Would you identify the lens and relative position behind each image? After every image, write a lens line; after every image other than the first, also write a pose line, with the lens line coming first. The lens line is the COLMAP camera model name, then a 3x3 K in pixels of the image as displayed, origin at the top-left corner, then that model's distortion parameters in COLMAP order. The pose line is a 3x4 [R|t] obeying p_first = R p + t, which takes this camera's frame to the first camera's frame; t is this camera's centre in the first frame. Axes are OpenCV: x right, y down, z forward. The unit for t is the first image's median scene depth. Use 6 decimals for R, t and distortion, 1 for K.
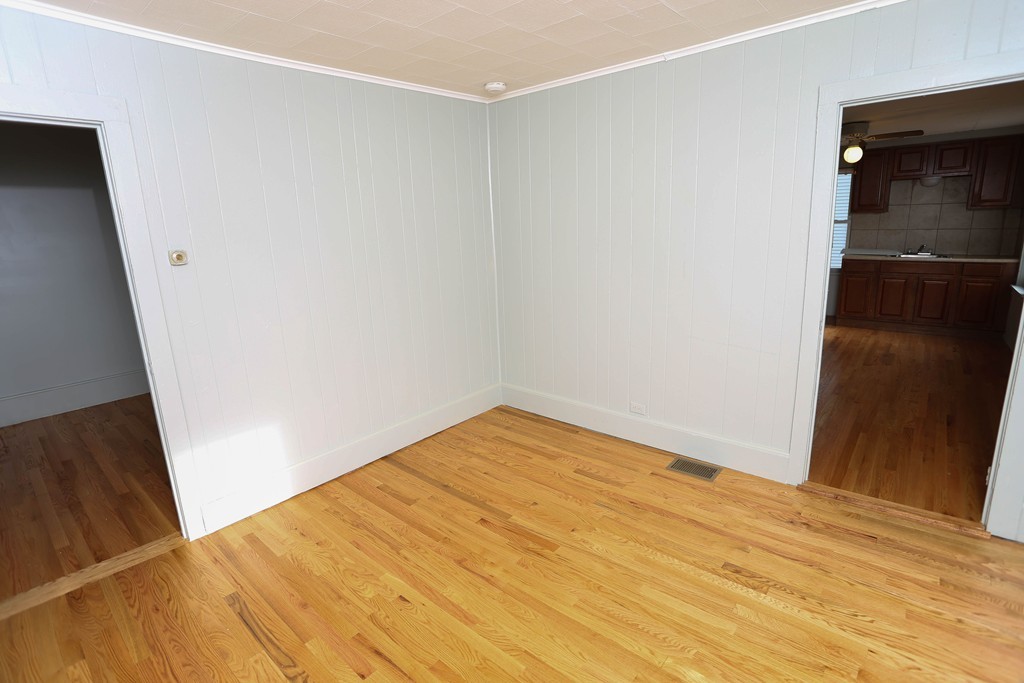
lens RADIAL K [[497.7, 0, 513.8], [0, 497.7, 337.2], [0, 0, 1]] dist [-0.074757, 0.031452]
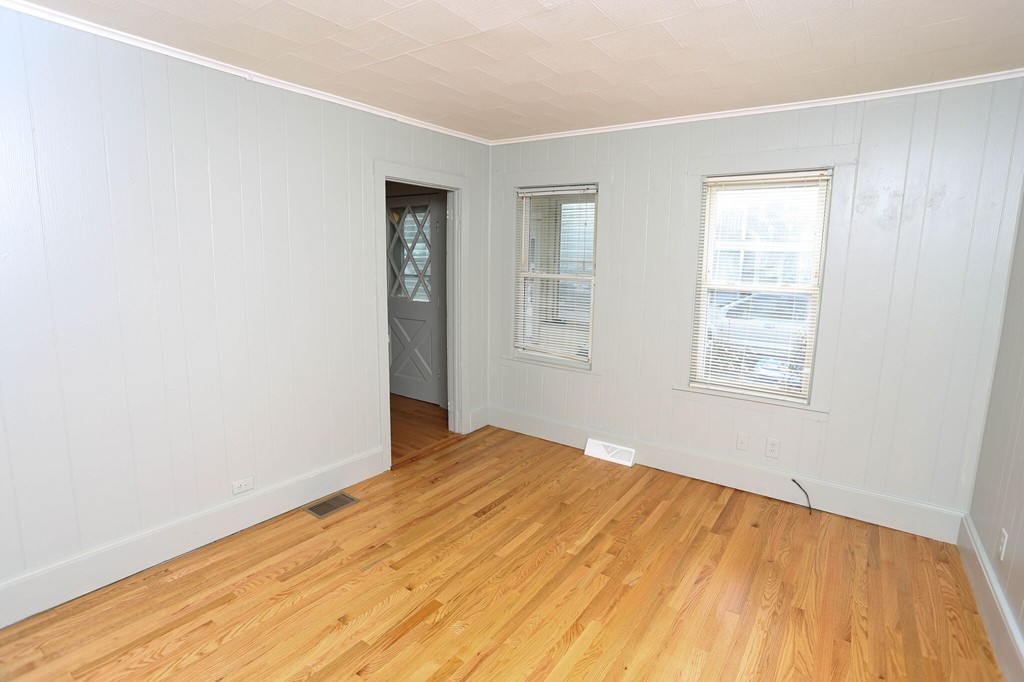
lens RADIAL K [[497.7, 0, 513.8], [0, 497.7, 336.7], [0, 0, 1]] dist [-0.074757, 0.031452]
pose [[-0.094012, -0.118343, 0.988512, -0.796830], [0.209035, 0.968430, 0.135819, -0.156166], [-0.973379, 0.219402, -0.066306, 0.828078]]
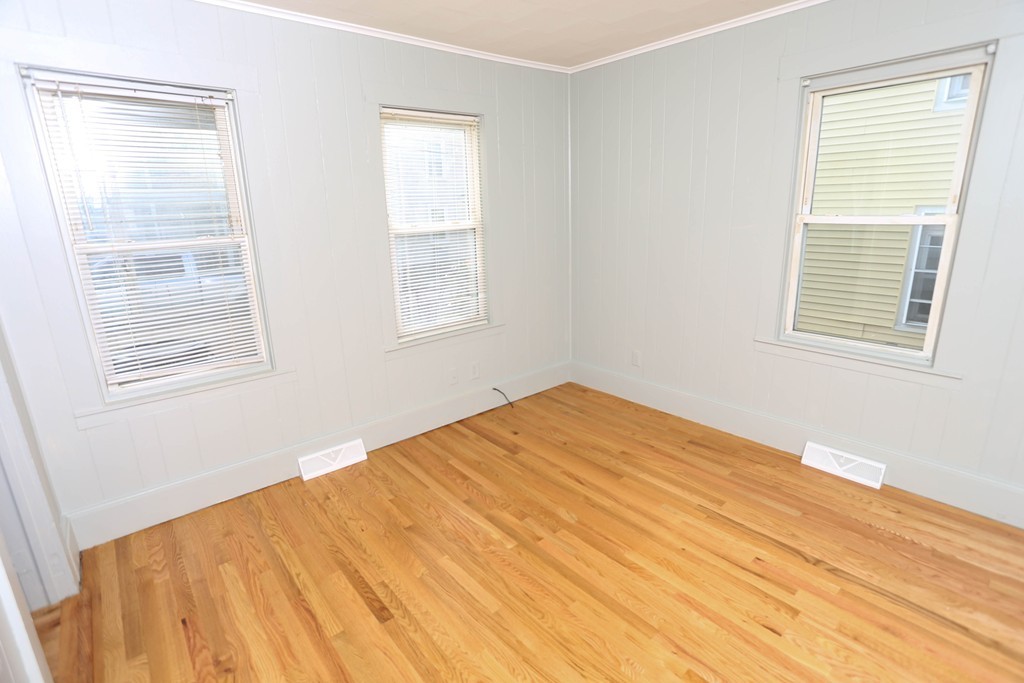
lens RADIAL K [[497.7, 0, 513.8], [0, 497.7, 337.2], [0, 0, 1]] dist [-0.074757, 0.031452]
pose [[-0.986607, 0.027618, 0.160763, 0.063986], [0.099476, 0.882952, 0.458803, -0.308869], [-0.129275, 0.468650, -0.873874, 1.388144]]
